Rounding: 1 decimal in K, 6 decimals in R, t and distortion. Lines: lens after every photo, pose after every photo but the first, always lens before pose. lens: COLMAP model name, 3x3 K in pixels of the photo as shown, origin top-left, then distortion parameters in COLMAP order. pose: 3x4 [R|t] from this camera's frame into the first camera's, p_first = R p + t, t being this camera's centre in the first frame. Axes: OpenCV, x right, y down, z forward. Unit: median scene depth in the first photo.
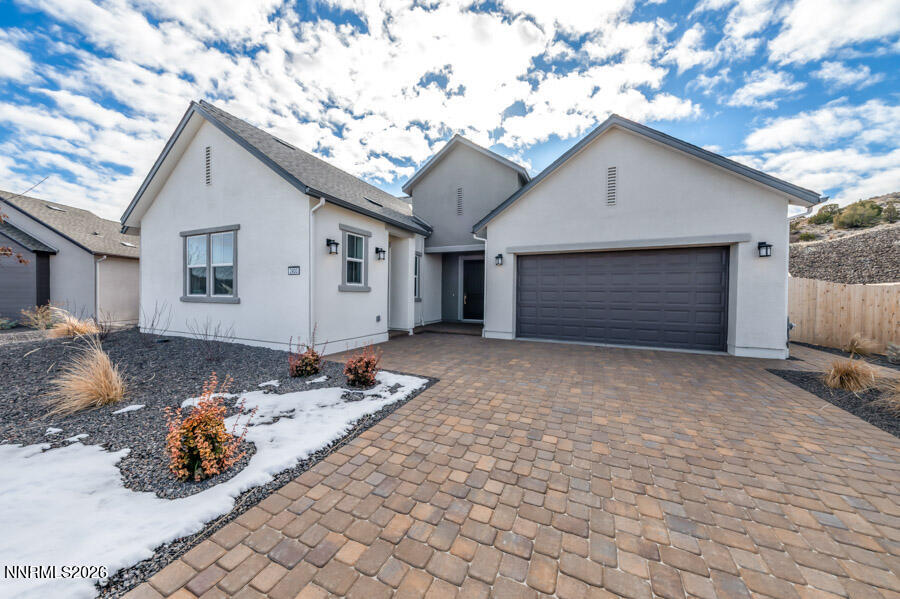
lens RADIAL K [[314.2, 0, 447.3], [0, 314.2, 304.2], [0, 0, 1]] dist [0.000109, -0.000345]
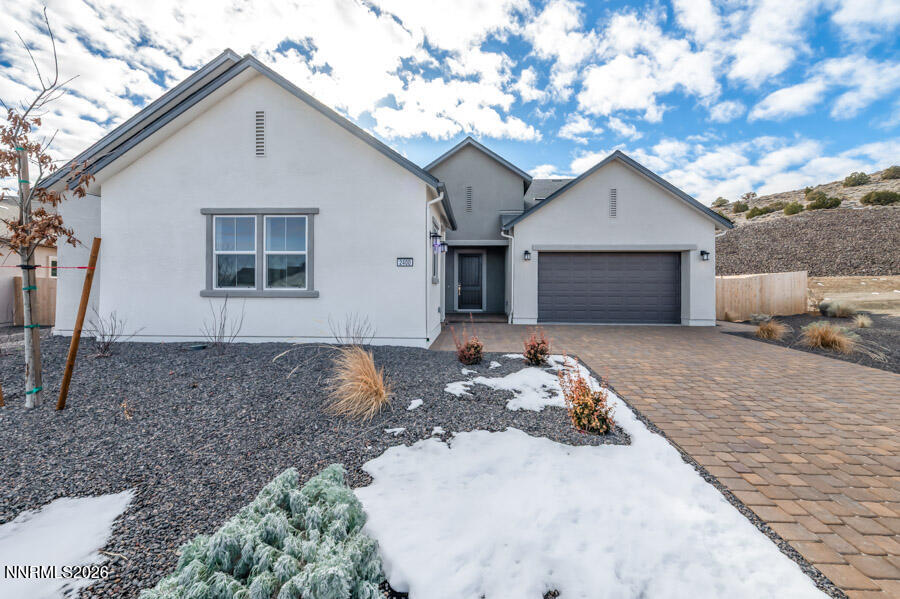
lens RADIAL K [[321.7, 0, 449.2], [0, 321.7, 272.9], [0, 0, 1]] dist [-0.000346, -0.000143]
pose [[0.924144, 0.008676, 0.381945, -0.594658], [0.017425, 0.997744, -0.064825, -0.003466], [-0.381646, 0.066563, 0.921909, 0.002994]]
